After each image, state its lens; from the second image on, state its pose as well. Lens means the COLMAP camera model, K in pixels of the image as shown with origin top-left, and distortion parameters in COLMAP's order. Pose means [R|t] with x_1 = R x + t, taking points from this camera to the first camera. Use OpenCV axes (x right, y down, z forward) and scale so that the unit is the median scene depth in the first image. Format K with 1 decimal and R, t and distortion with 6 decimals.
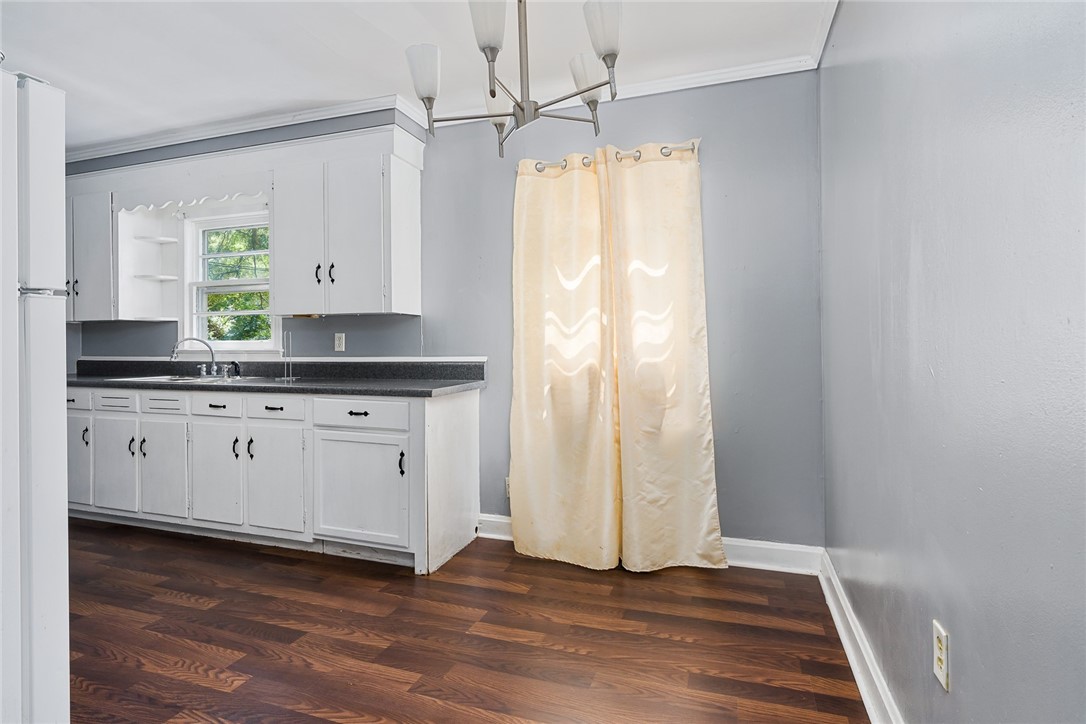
lens RADIAL K [[560.3, 0, 540.4], [0, 560.3, 354.9], [0, 0, 1]] dist [0.001362, 0.000241]
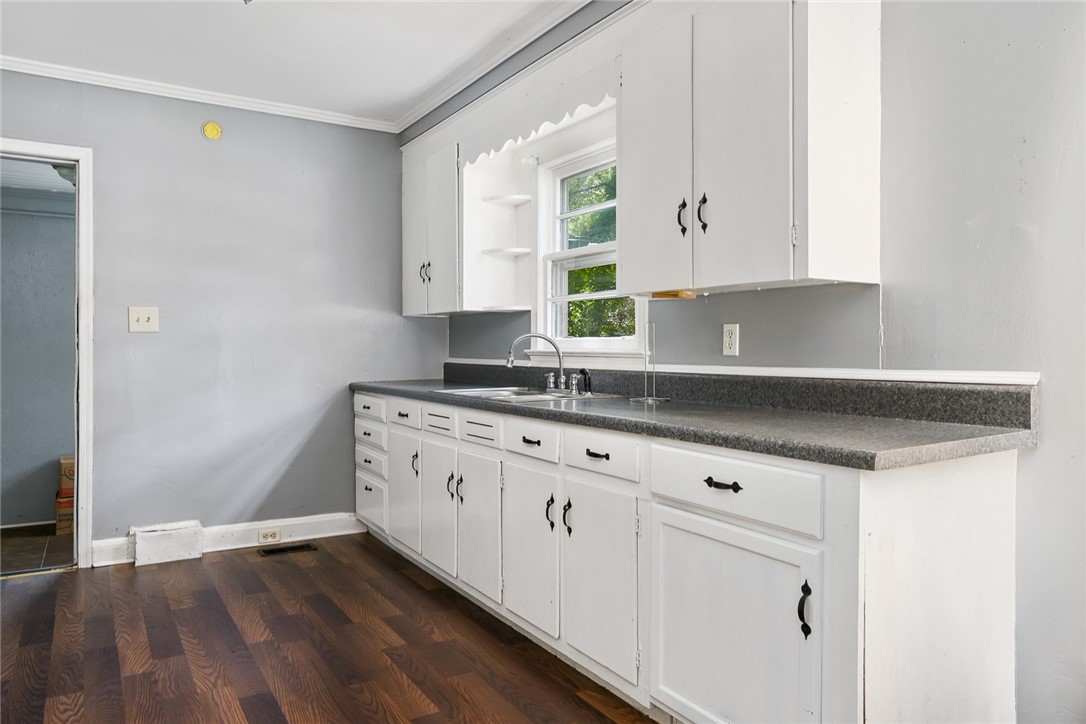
lens RADIAL K [[755.8, 0, 546.9], [0, 755.8, 348.8], [0, 0, 1]] dist [-0.008828, 0.001343]
pose [[0.768048, 0.006353, -0.640361, -0.016360], [-0.013657, 0.999886, -0.006461, -0.006437], [0.640246, 0.013708, 0.768047, 0.316106]]
